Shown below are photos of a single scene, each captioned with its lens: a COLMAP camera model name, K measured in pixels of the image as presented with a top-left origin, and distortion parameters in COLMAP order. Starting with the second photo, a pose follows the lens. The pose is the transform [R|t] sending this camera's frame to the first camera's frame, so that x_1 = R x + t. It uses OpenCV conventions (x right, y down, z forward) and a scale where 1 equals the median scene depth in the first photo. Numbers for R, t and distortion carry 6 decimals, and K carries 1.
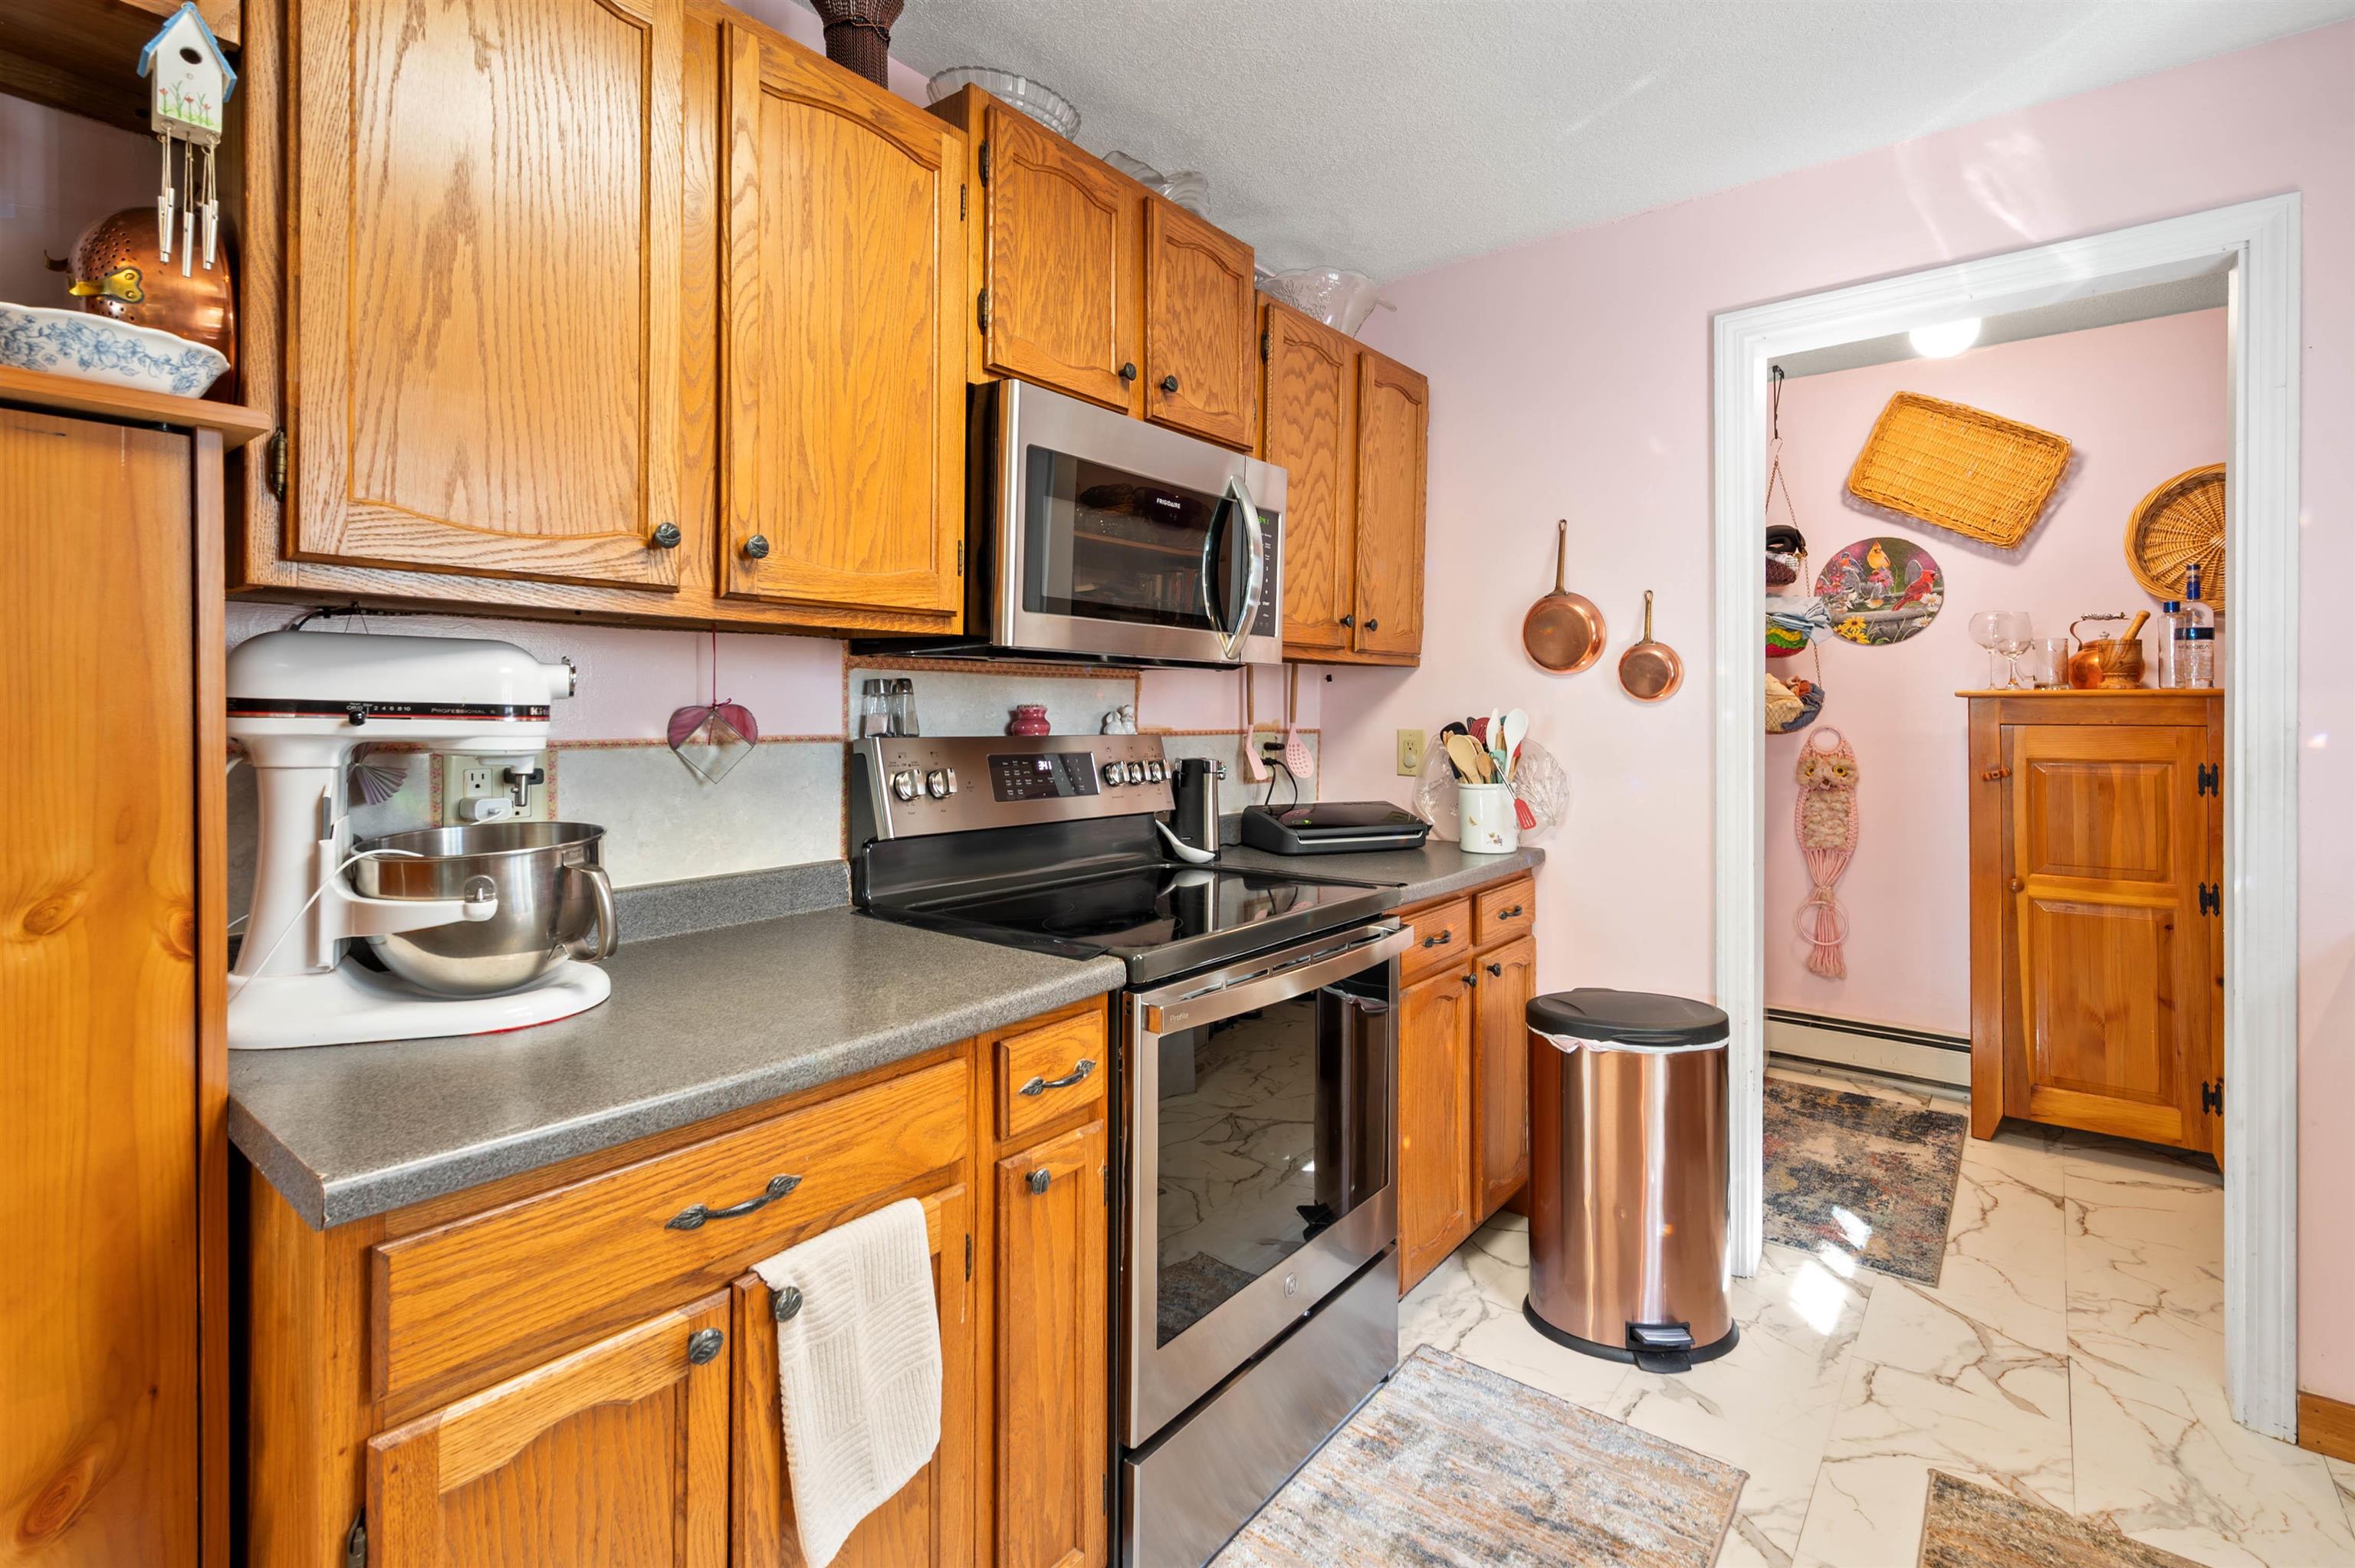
lens RADIAL K [[1060.0, 0, 1193.2], [0, 1060.0, 702.7], [0, 0, 1]] dist [-0.001223, 0.000974]
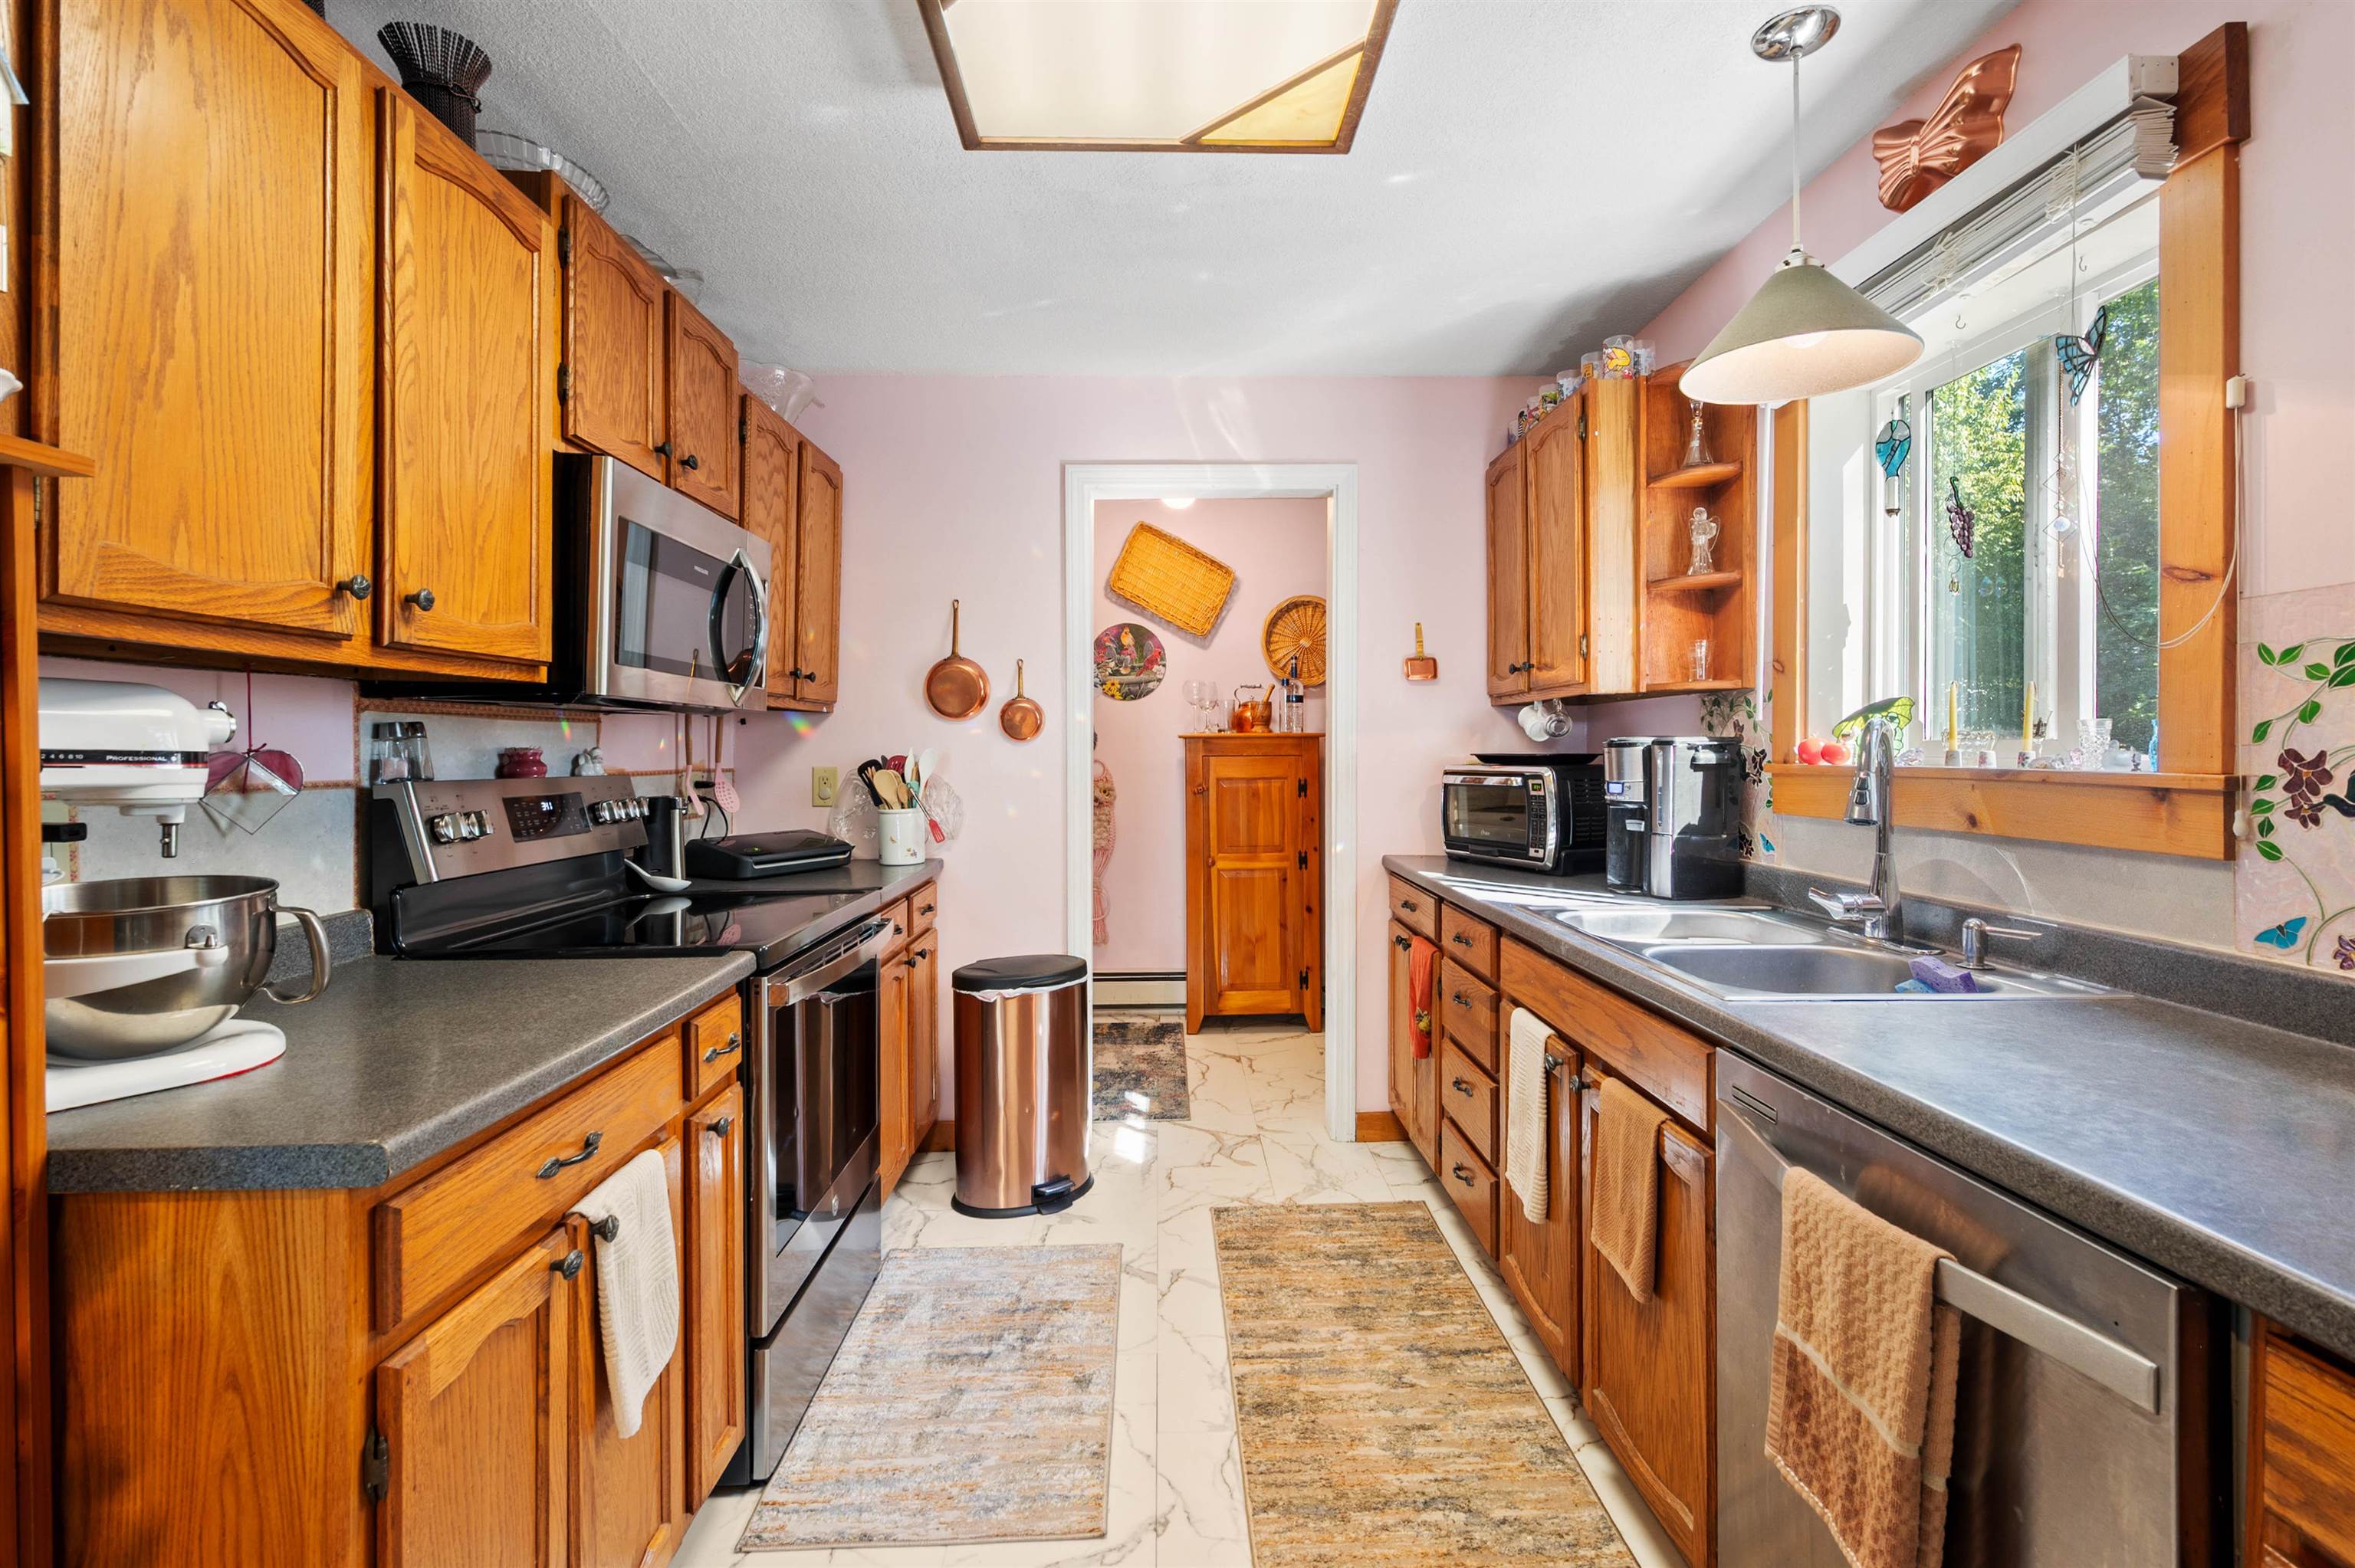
lens RADIAL K [[1060.0, 0, 1178.4], [0, 1060.0, 764.4], [0, 0, 1]] dist [-0.001223, 0.000974]
pose [[0.767617, -0.017036, 0.640683, -0.249243], [0.003469, 0.999742, 0.022427, -0.002104], [-0.640900, -0.014993, 0.767478, -0.143450]]
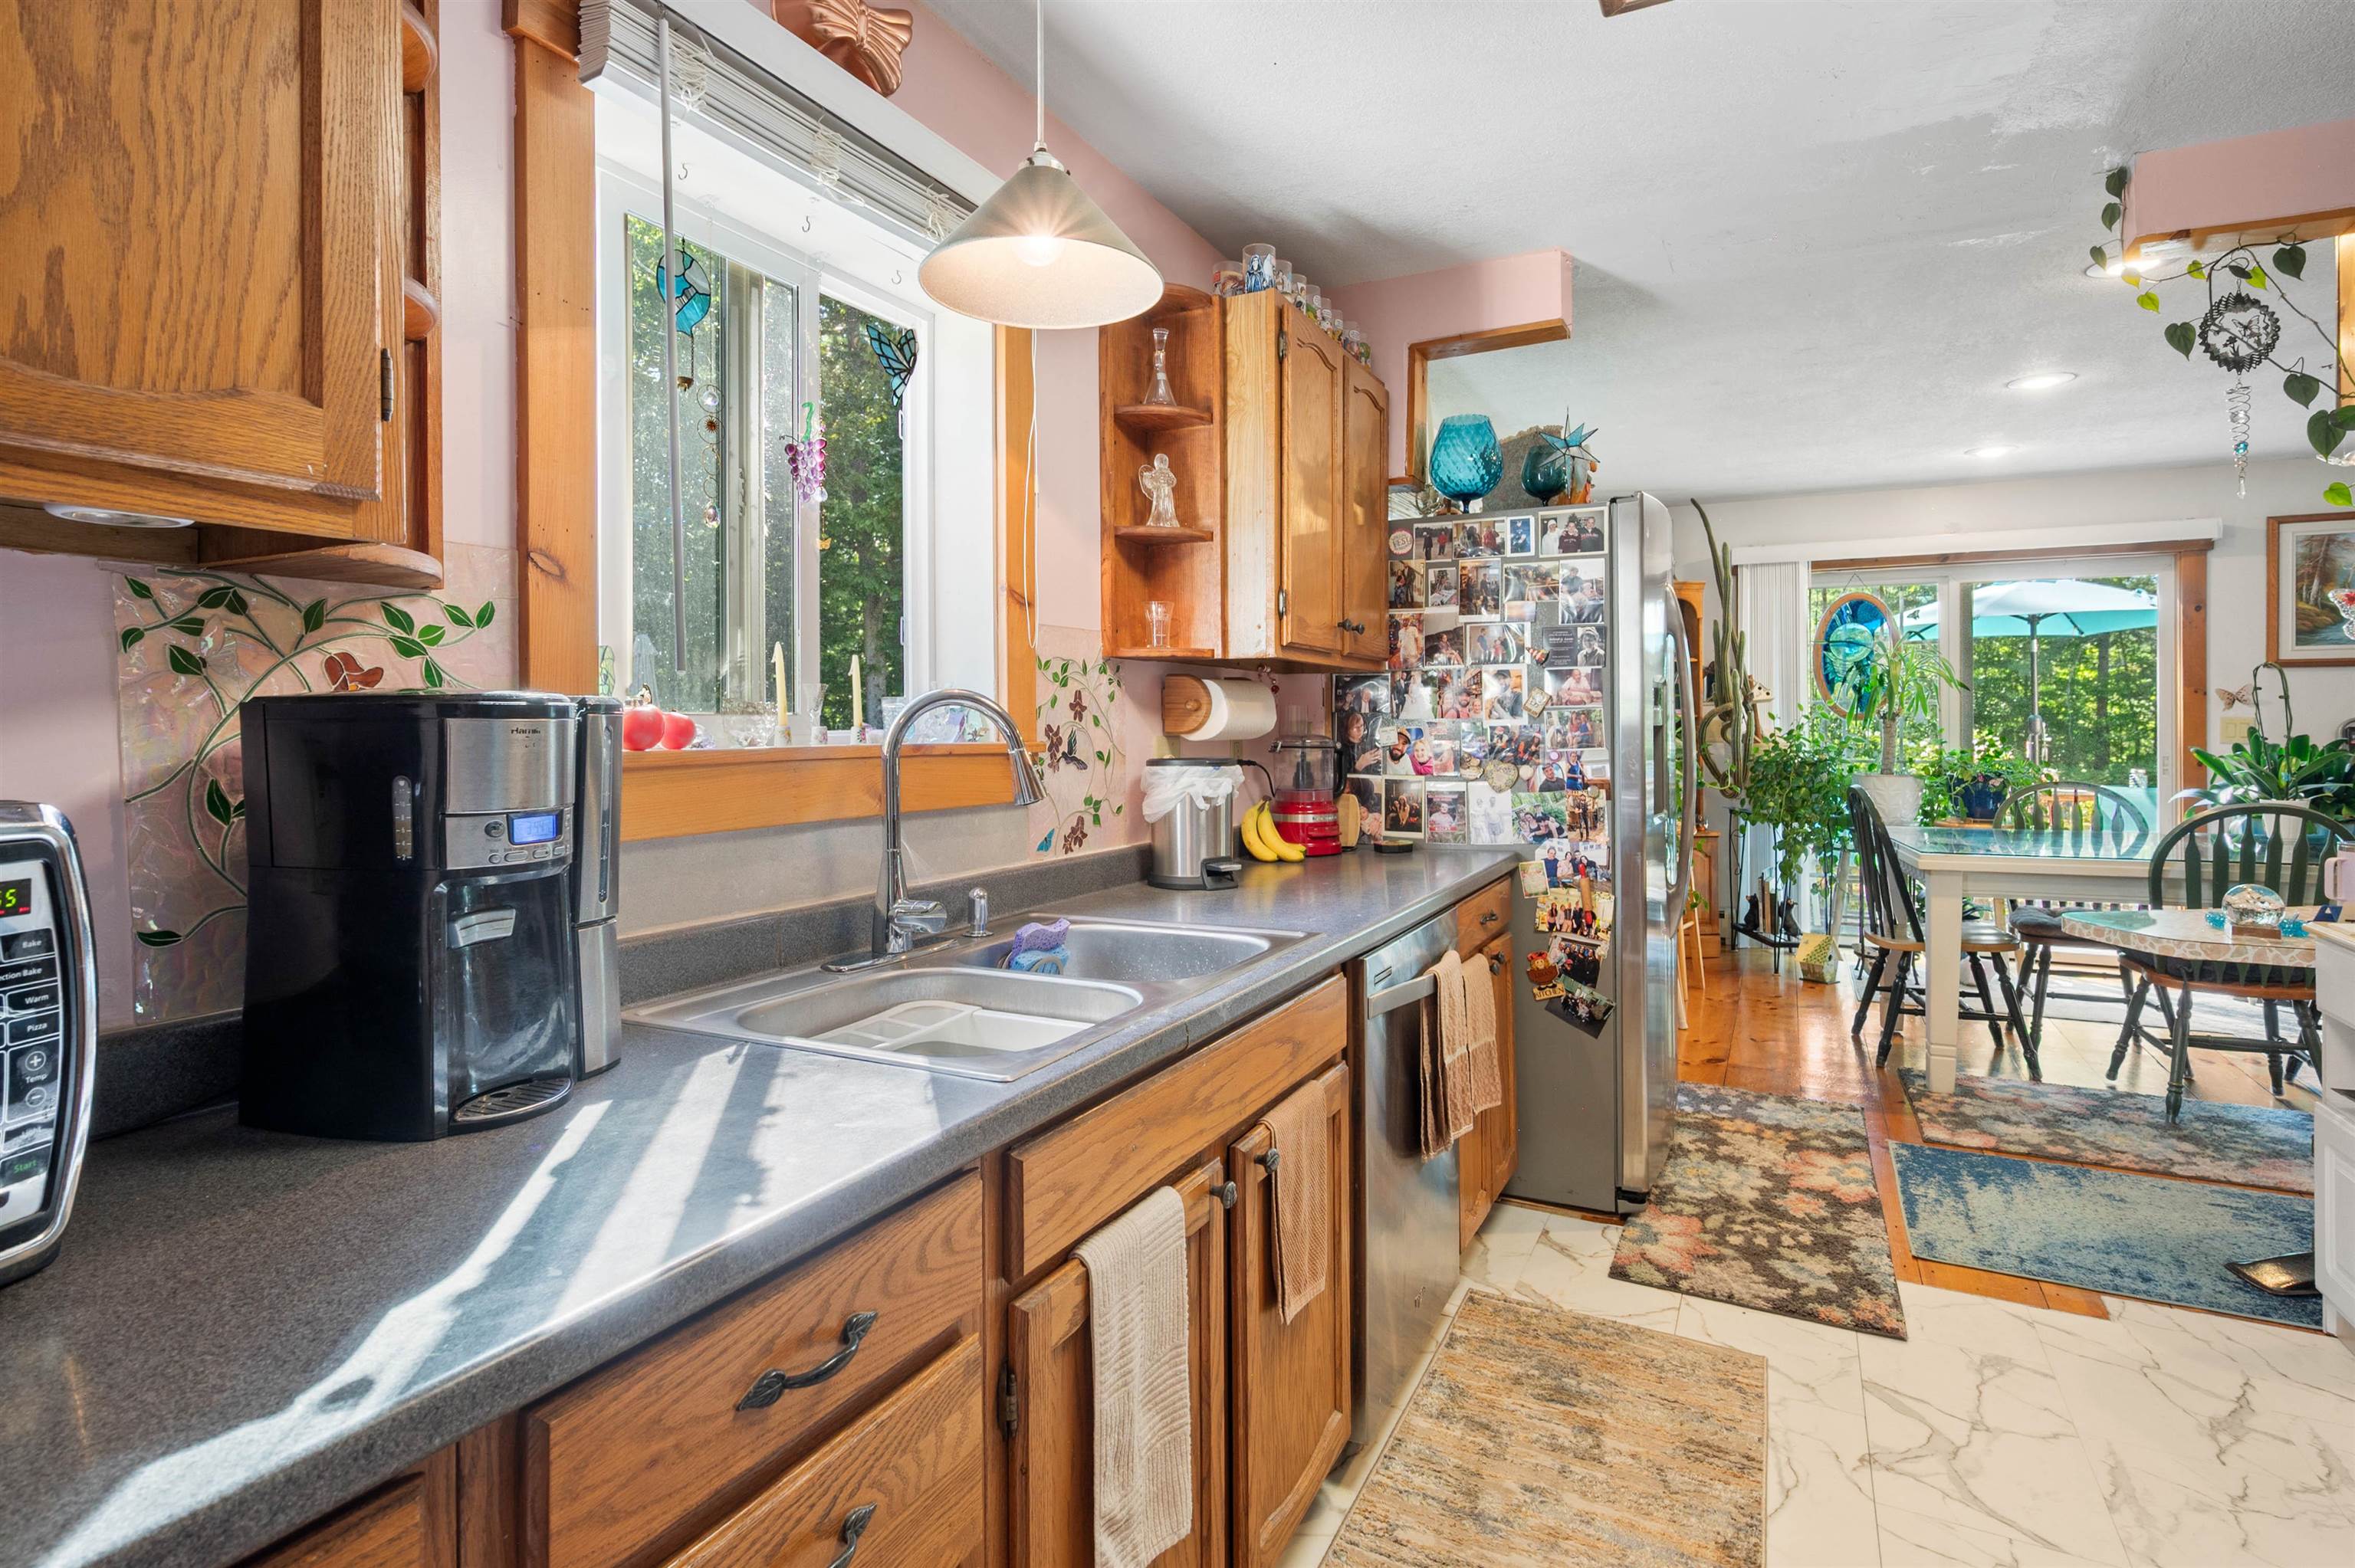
lens RADIAL K [[1155.7, 0, 1205.5], [0, 1155.7, 715.1], [0, 0, 1]] dist [0.003139, 0.000789]
pose [[-0.980716, 0.000895, -0.195437, 1.733103], [0.005021, 0.999775, -0.020619, 0.041726], [0.195375, -0.021202, -0.980499, 2.201227]]
